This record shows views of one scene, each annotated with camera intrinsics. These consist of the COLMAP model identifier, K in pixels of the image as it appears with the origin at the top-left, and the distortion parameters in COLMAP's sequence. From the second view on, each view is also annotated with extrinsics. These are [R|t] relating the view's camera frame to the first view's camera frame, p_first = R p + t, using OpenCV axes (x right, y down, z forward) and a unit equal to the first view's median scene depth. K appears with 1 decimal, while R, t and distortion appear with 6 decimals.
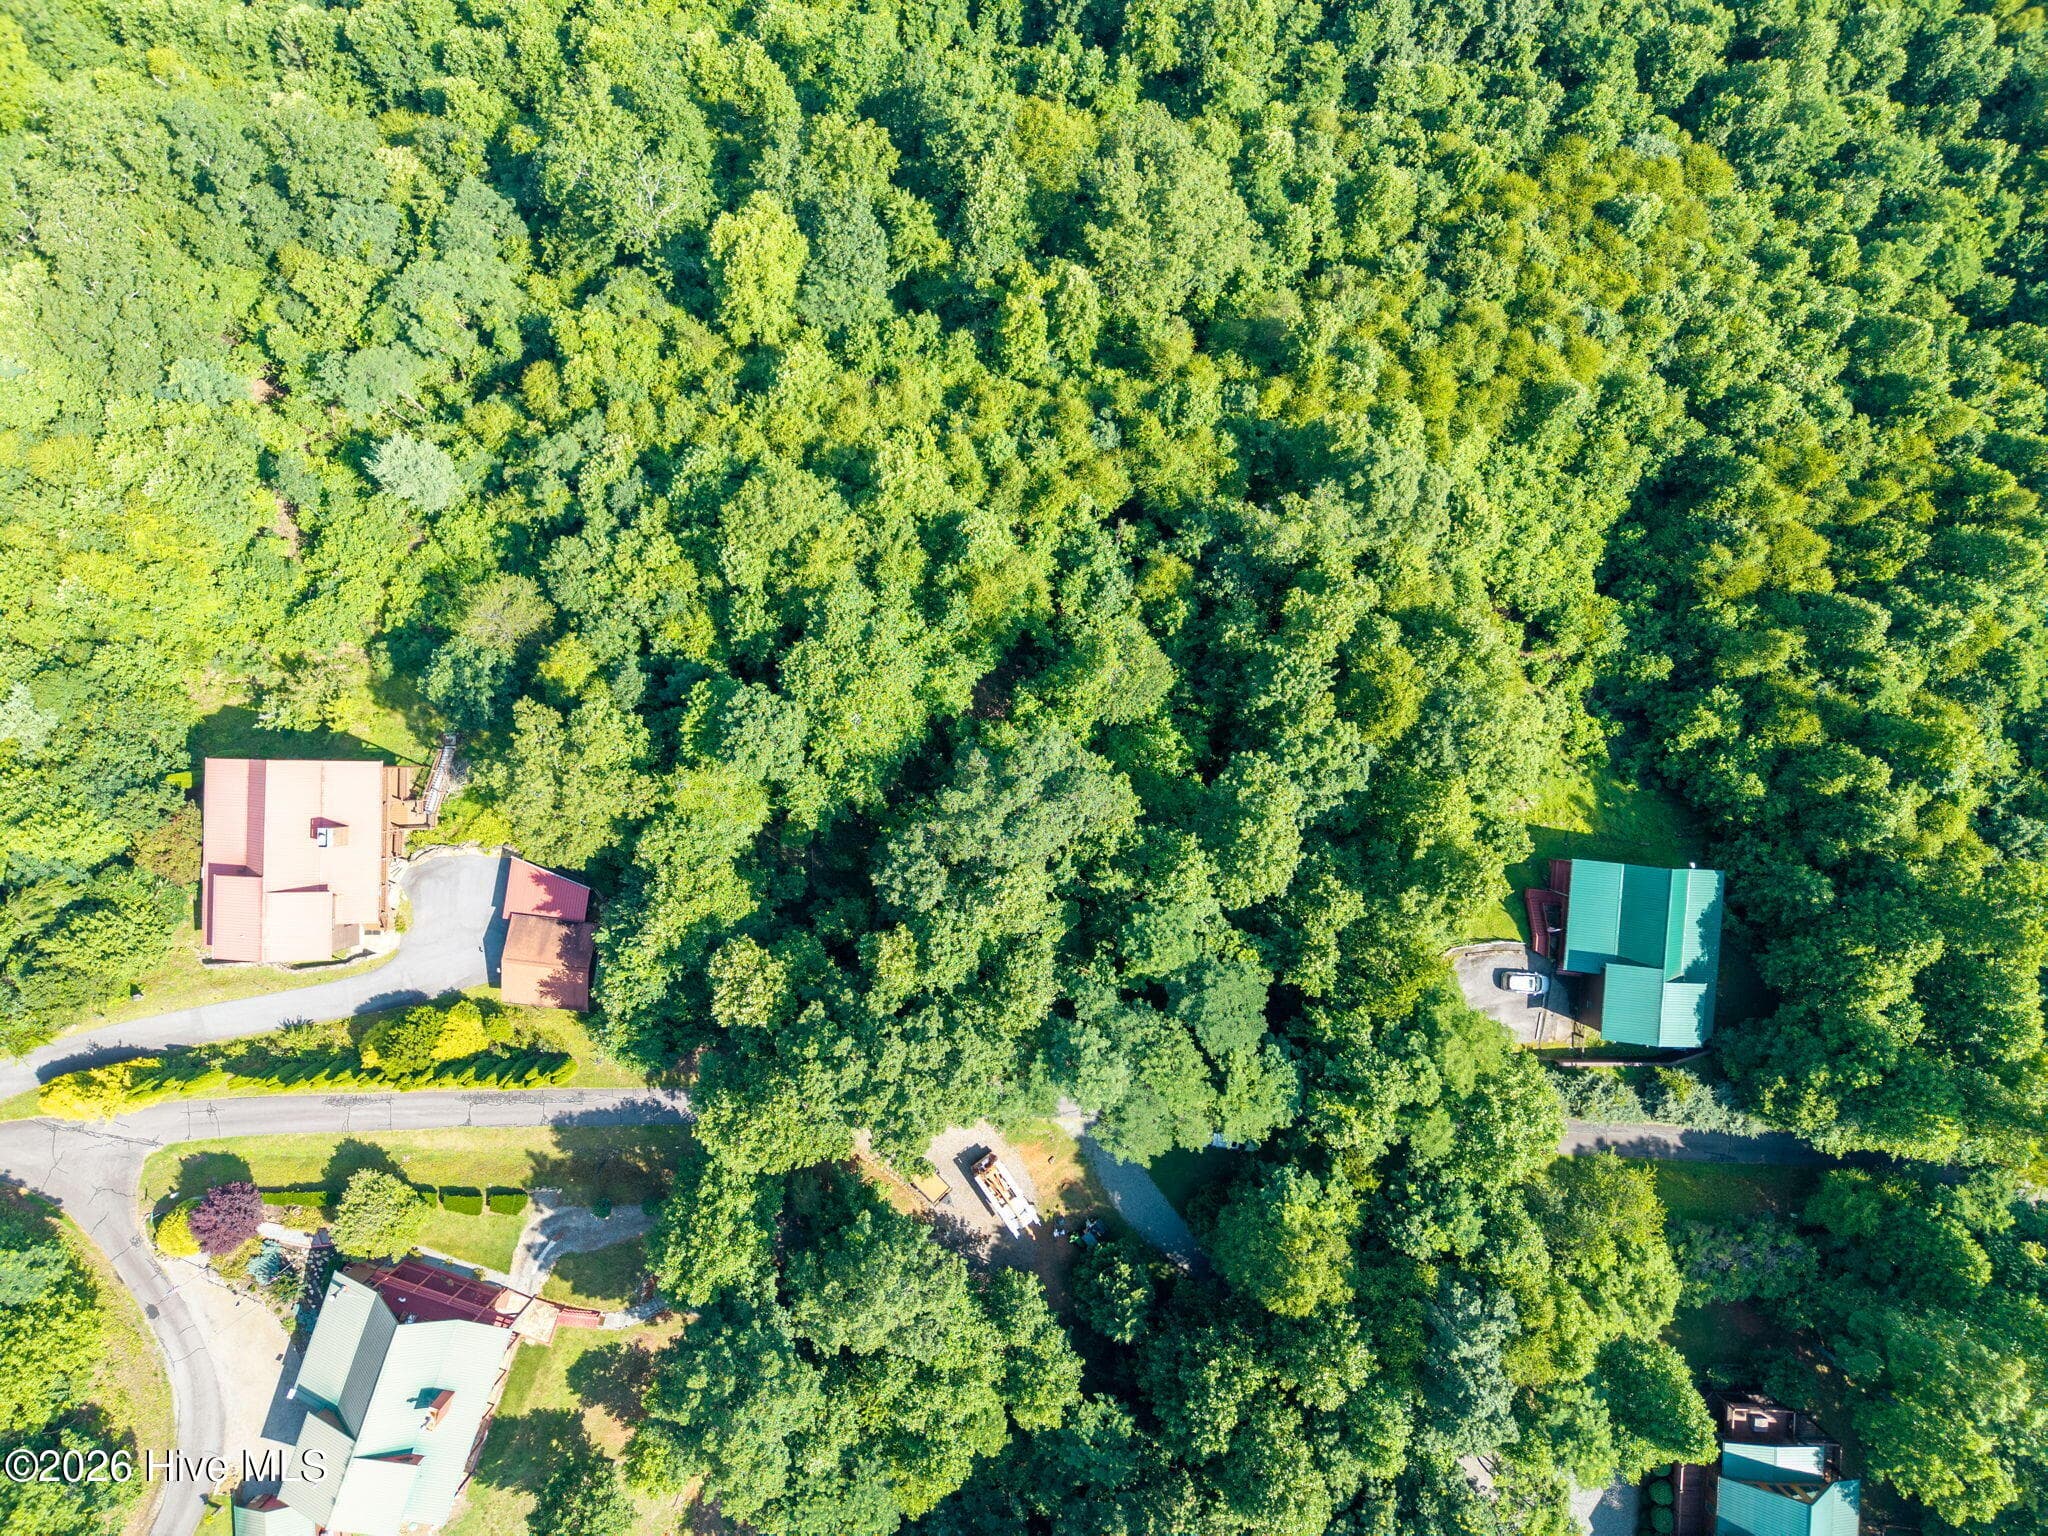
lens RADIAL K [[1340.7, 0, 994.6], [0, 1340.7, 769.5], [0, 0, 1]] dist [0.034298, -0.044324]
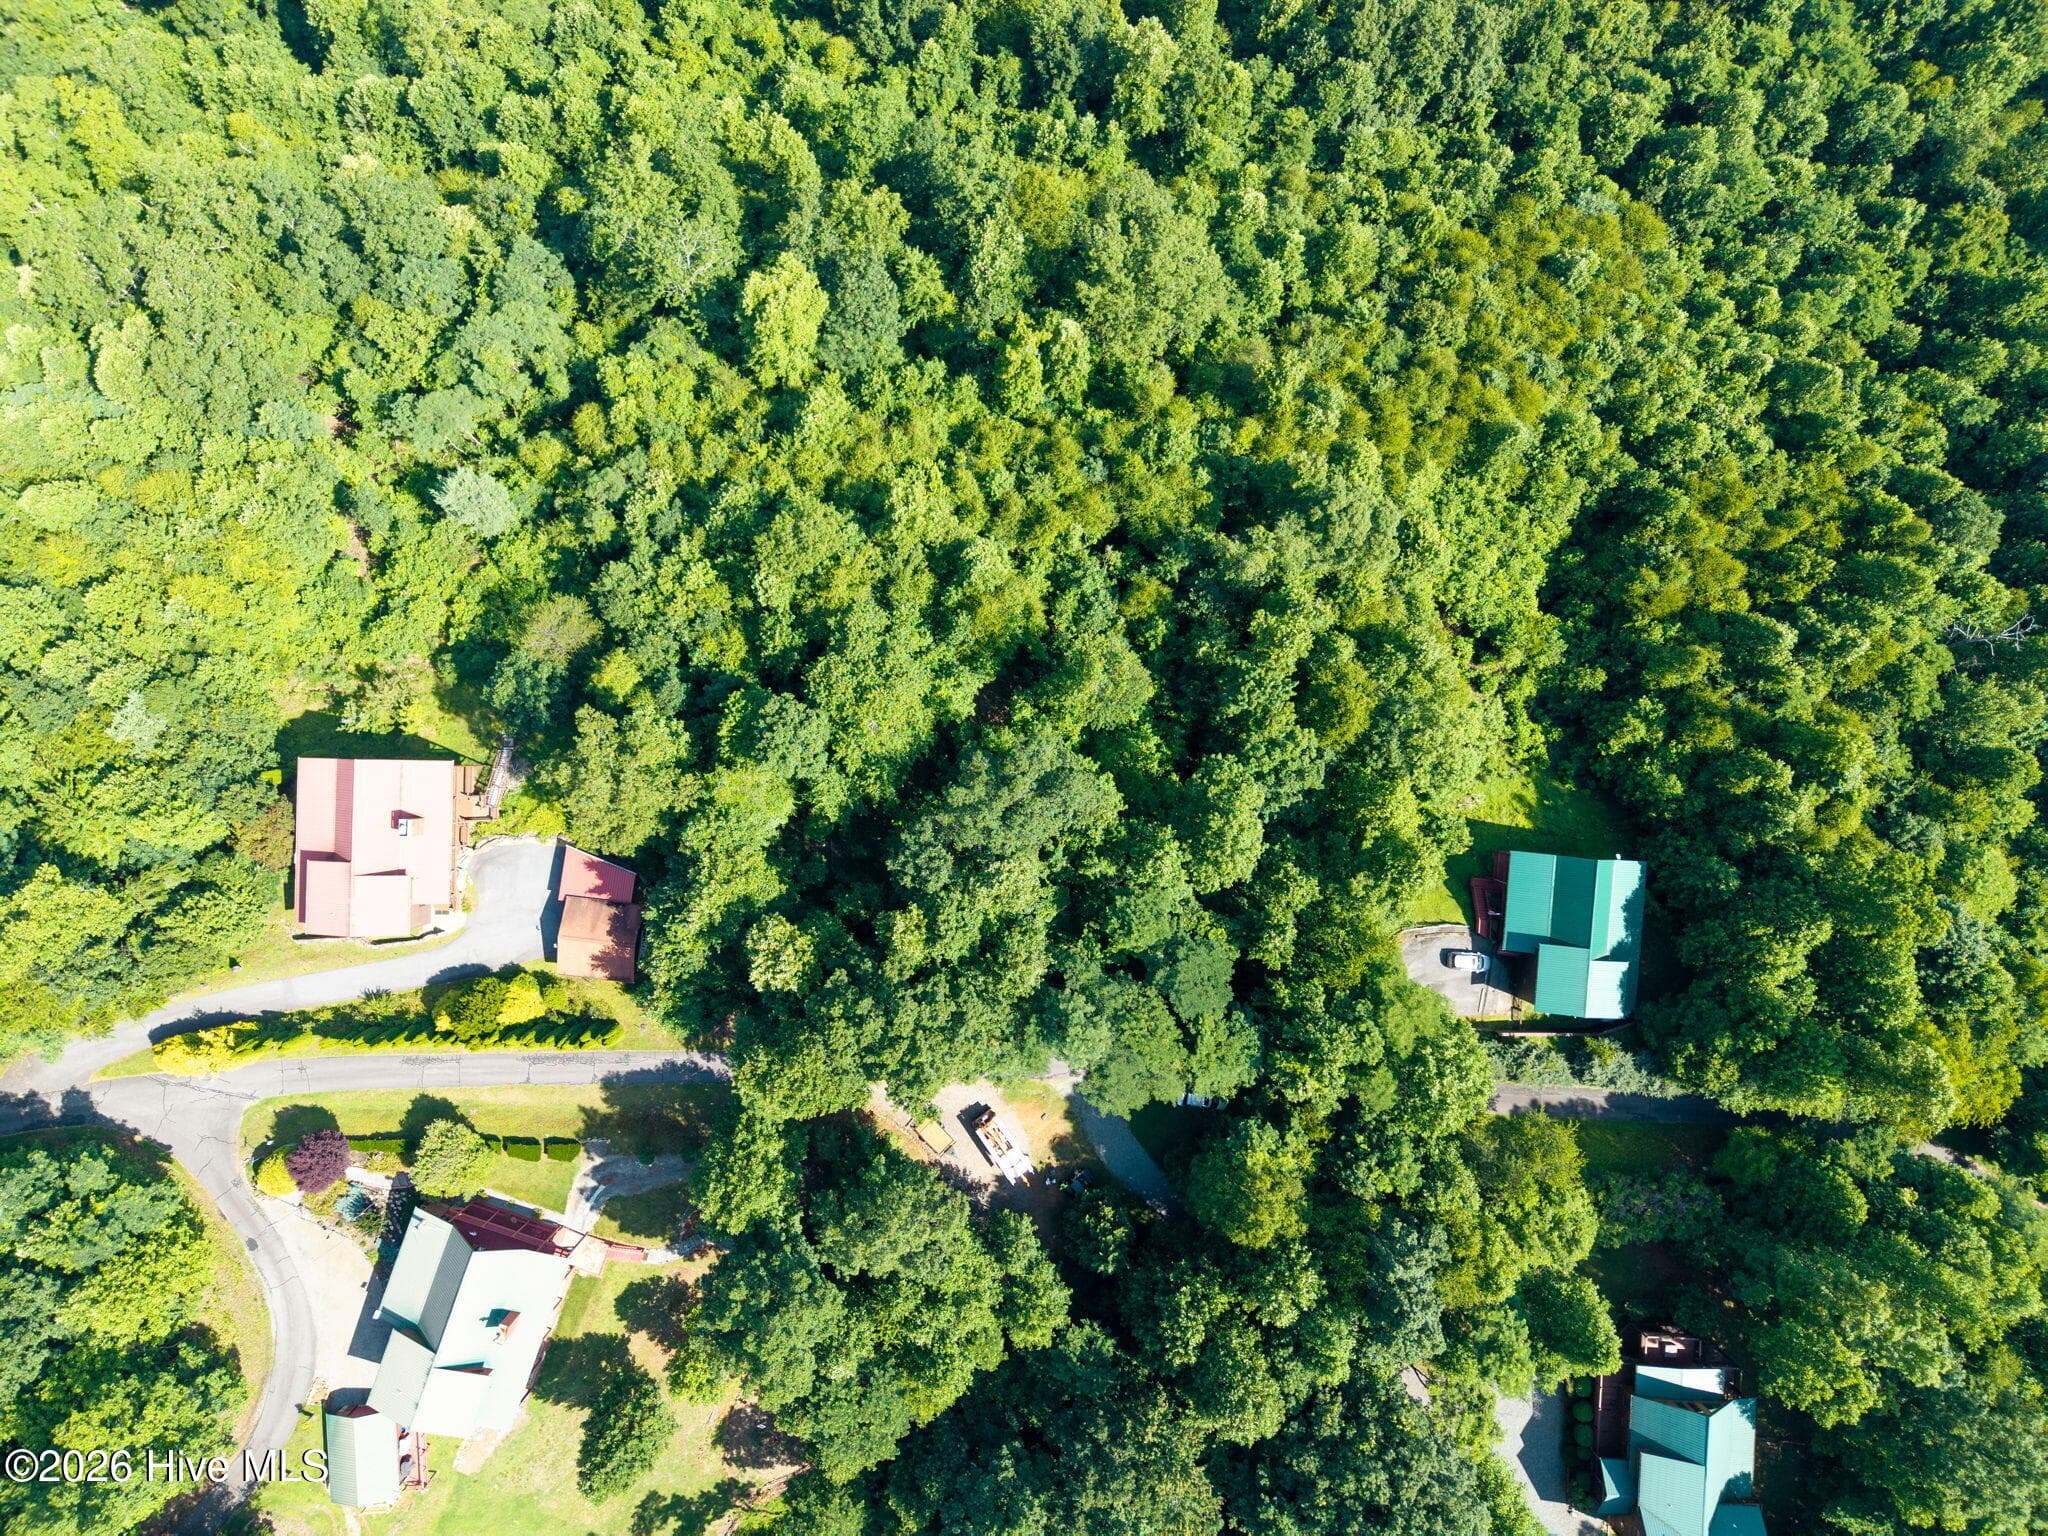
lens RADIAL K [[1340.7, 0, 994.6], [0, 1340.7, 769.5], [0, 0, 1]] dist [0.034298, -0.044324]
pose [[0.999997, 0.002567, 0.000611, -0.000477], [-0.002566, 0.999997, -0.000280, 0.000422], [-0.000612, 0.000278, 1.000000, -0.125511]]
